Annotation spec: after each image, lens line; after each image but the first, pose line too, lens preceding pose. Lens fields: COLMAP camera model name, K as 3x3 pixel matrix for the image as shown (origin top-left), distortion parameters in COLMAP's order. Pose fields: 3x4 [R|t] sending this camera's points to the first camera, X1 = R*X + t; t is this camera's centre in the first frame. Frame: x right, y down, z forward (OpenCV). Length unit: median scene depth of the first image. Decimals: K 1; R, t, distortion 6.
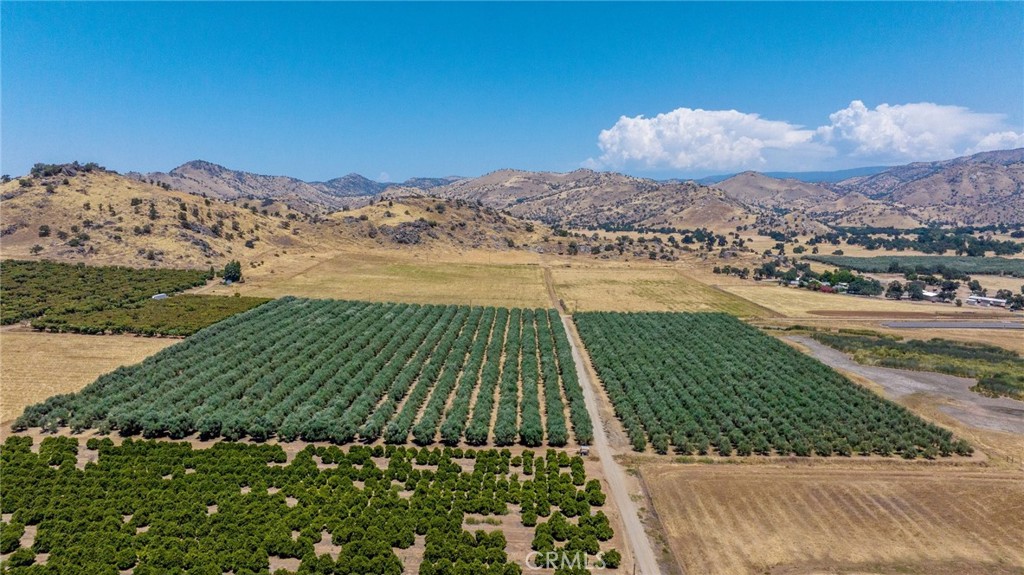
lens RADIAL K [[721.1, 0, 517.5], [0, 721.1, 272.6], [0, 0, 1]] dist [-0.027280, 0.024281]
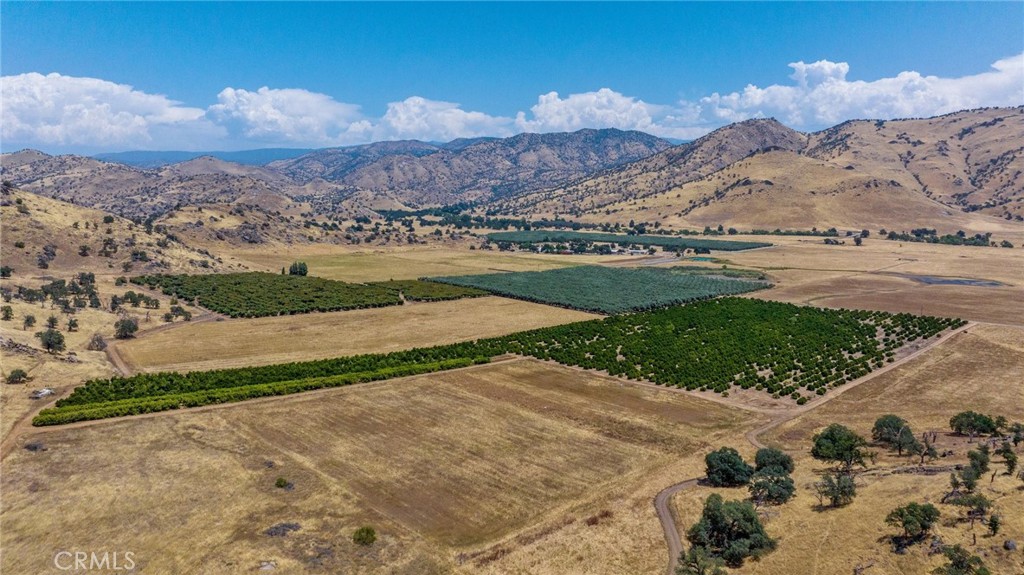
lens RADIAL K [[721.1, 0, 514.1], [0, 721.1, 283.3], [0, 0, 1]] dist [-0.027280, 0.024281]
pose [[0.699072, -0.100228, 0.707992, -0.075131], [0.069082, 0.994963, 0.072642, -0.003238], [-0.711706, -0.001873, 0.702475, -0.016678]]
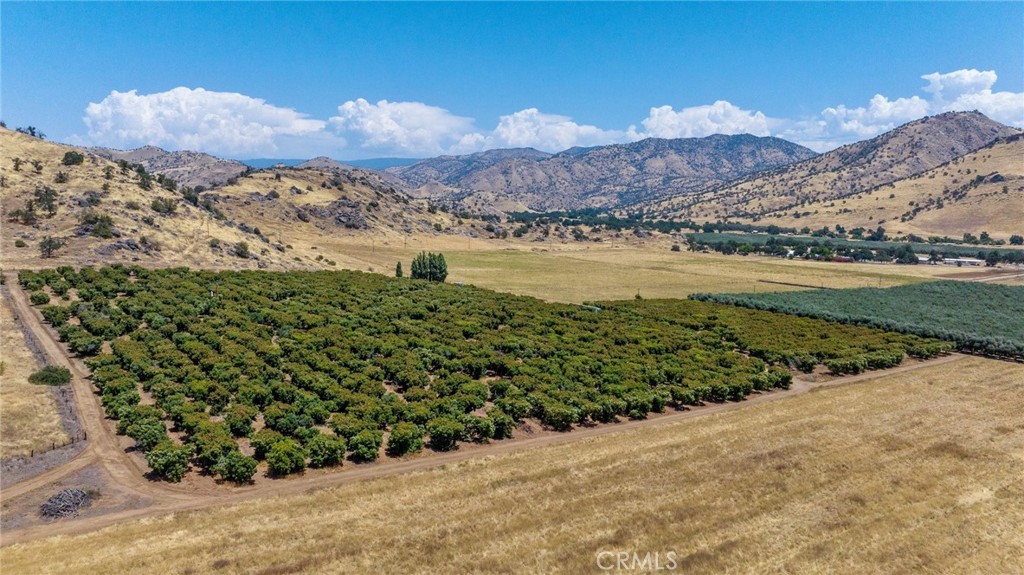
lens RADIAL K [[721.1, 0, 516.5], [0, 721.1, 280.4], [0, 0, 1]] dist [-0.027280, 0.024281]
pose [[0.794571, -0.059705, 0.604229, -0.051209], [0.042571, 0.998183, 0.042652, -0.001093], [-0.605677, -0.008168, 0.795669, 0.029983]]
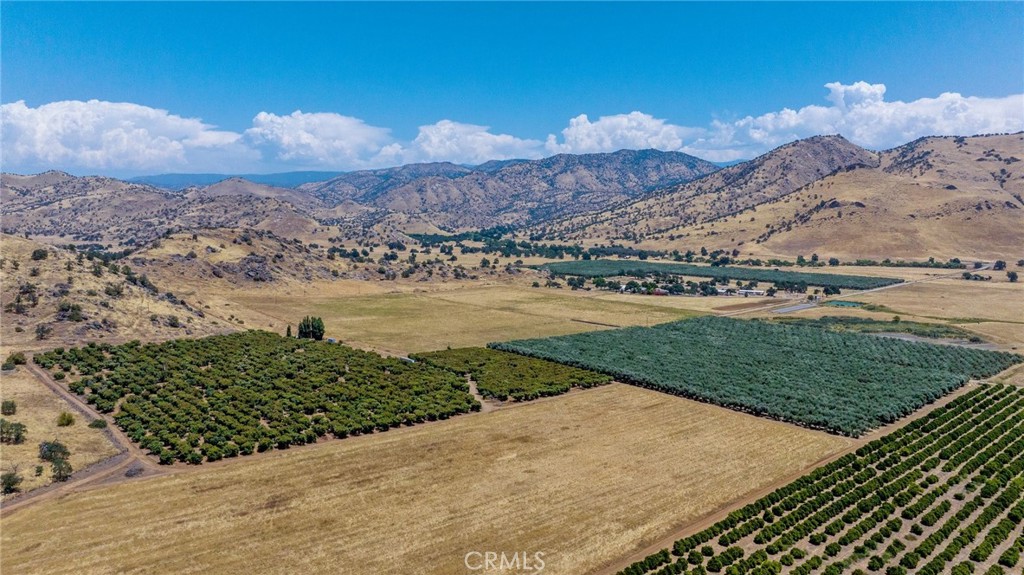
lens RADIAL K [[721.1, 0, 514.8], [0, 721.1, 284.0], [0, 0, 1]] dist [-0.027280, 0.024281]
pose [[0.726674, -0.075734, 0.682795, -0.058409], [0.066322, 0.996996, 0.040000, -0.005487], [-0.683773, 0.016218, 0.729514, 0.010159]]
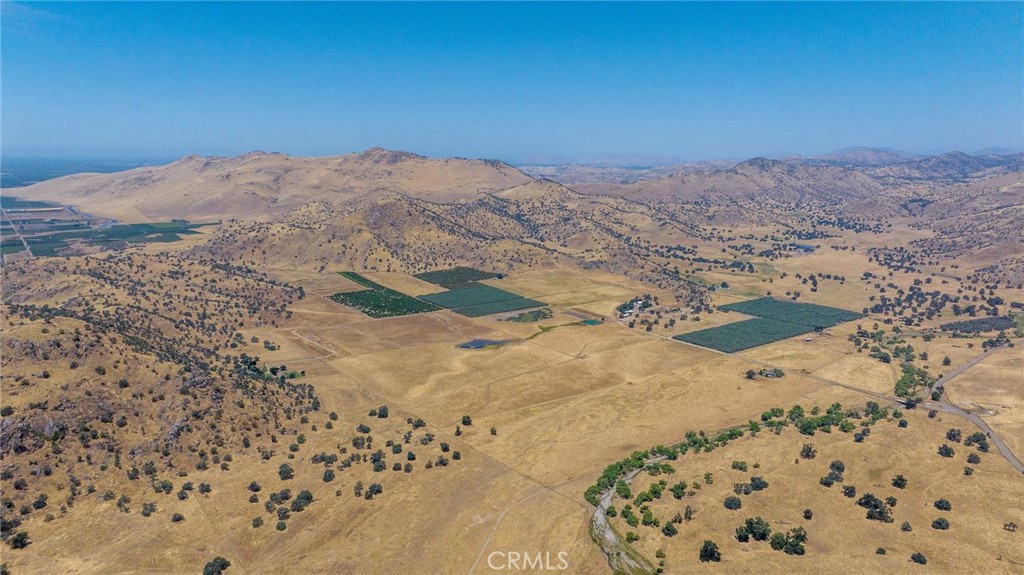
lens RADIAL K [[721.1, 0, 517.0], [0, 721.1, 281.2], [0, 0, 1]] dist [-0.027280, 0.024281]
pose [[0.624539, 0.140140, -0.768318, 0.195038], [-0.077185, 0.990028, 0.117839, -0.032137], [0.777170, -0.014292, 0.629128, -0.103724]]
